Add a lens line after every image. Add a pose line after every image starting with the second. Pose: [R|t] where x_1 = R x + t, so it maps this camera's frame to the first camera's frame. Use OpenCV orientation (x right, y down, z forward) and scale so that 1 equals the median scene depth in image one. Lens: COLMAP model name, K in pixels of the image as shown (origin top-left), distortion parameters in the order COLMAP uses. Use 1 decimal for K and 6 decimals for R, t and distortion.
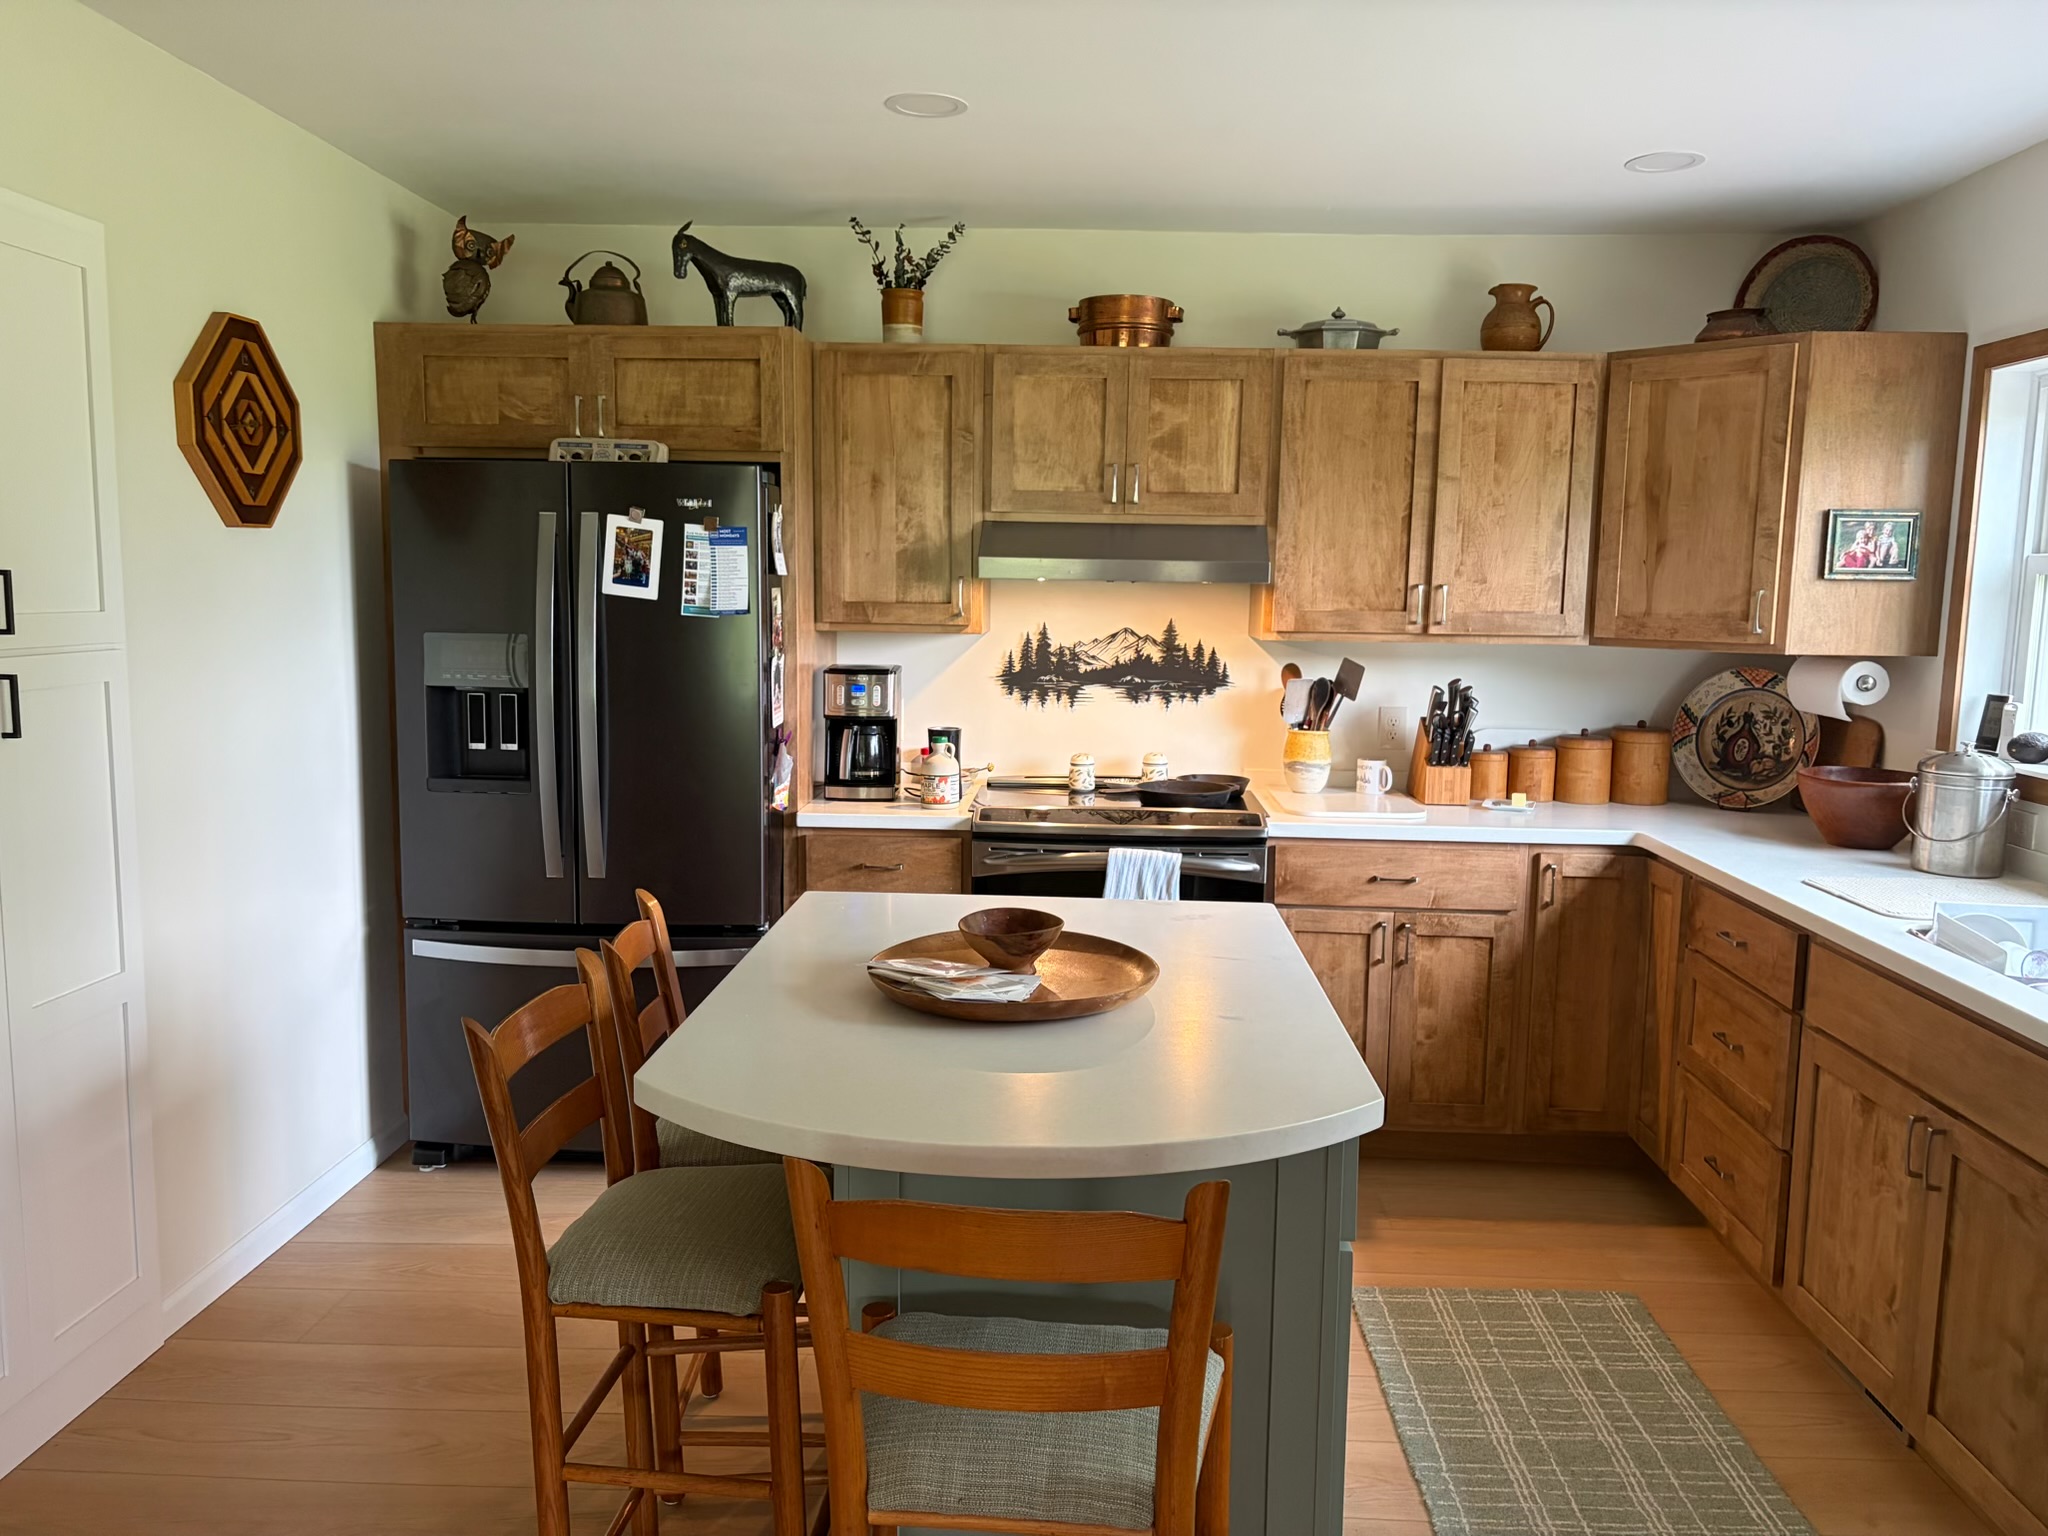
lens RADIAL K [[1552.8, 0, 1024.4], [0, 1552.8, 779.4], [0, 0, 1]] dist [0.012857, -0.008422]
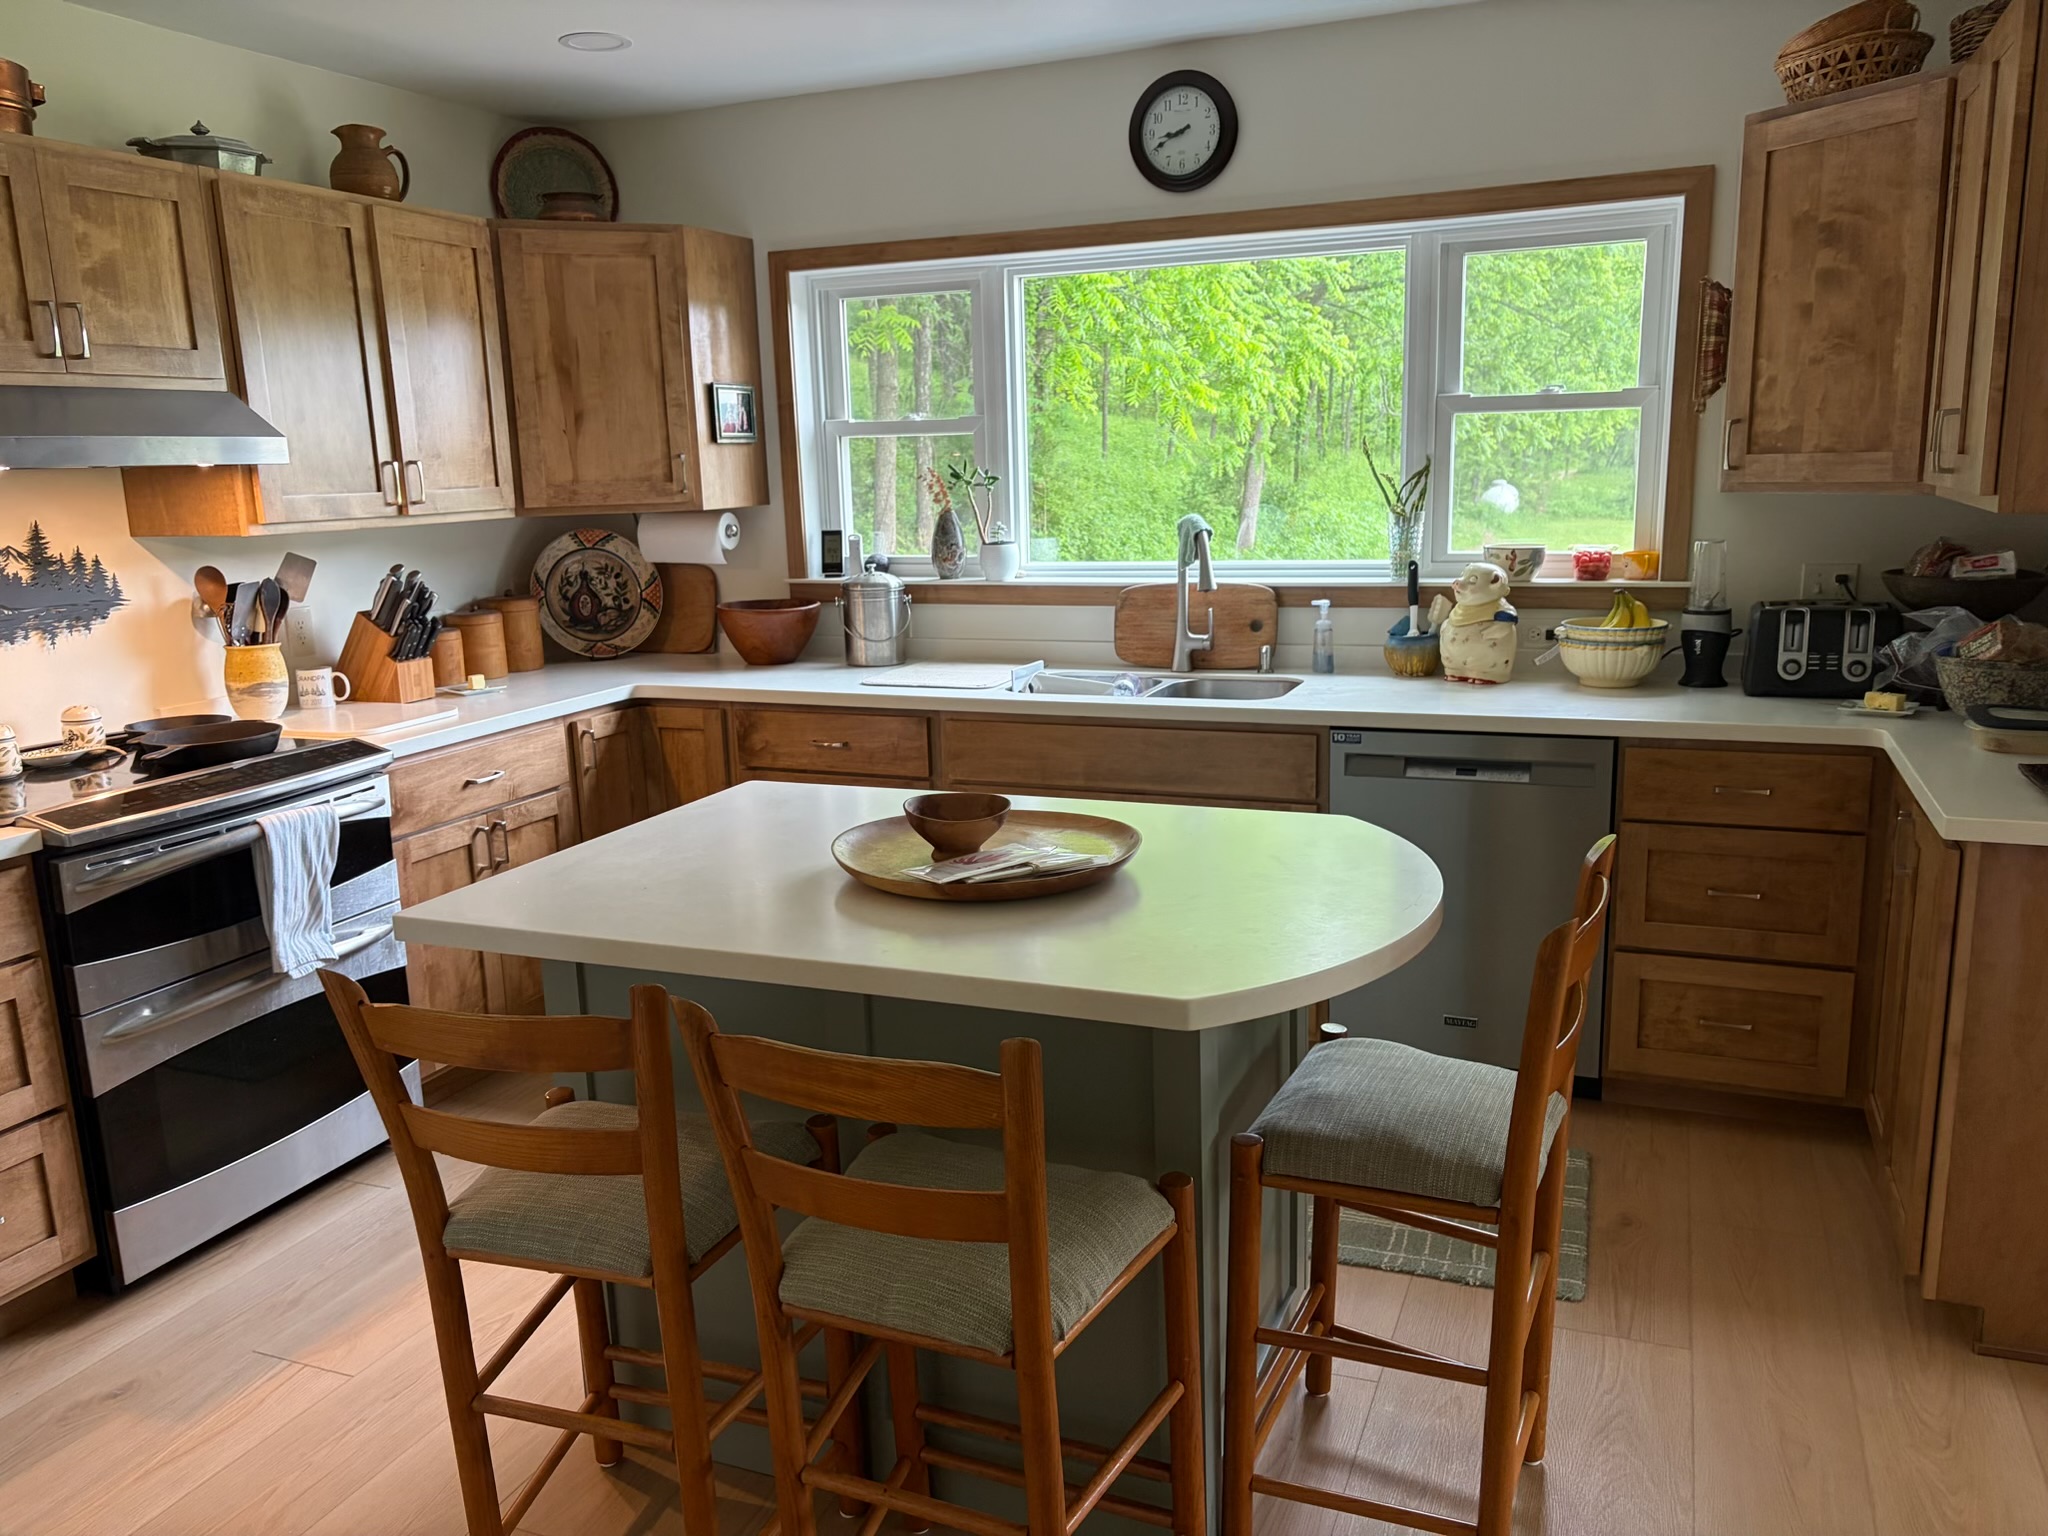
lens RADIAL K [[1552.8, 0, 1028.8], [0, 1552.8, 763.6], [0, 0, 1]] dist [0.012857, -0.008422]
pose [[0.343072, -0.210031, 0.915526, -0.483123], [0.152171, 0.974233, 0.166477, -0.048151], [-0.926901, 0.082203, 0.366193, 0.341853]]
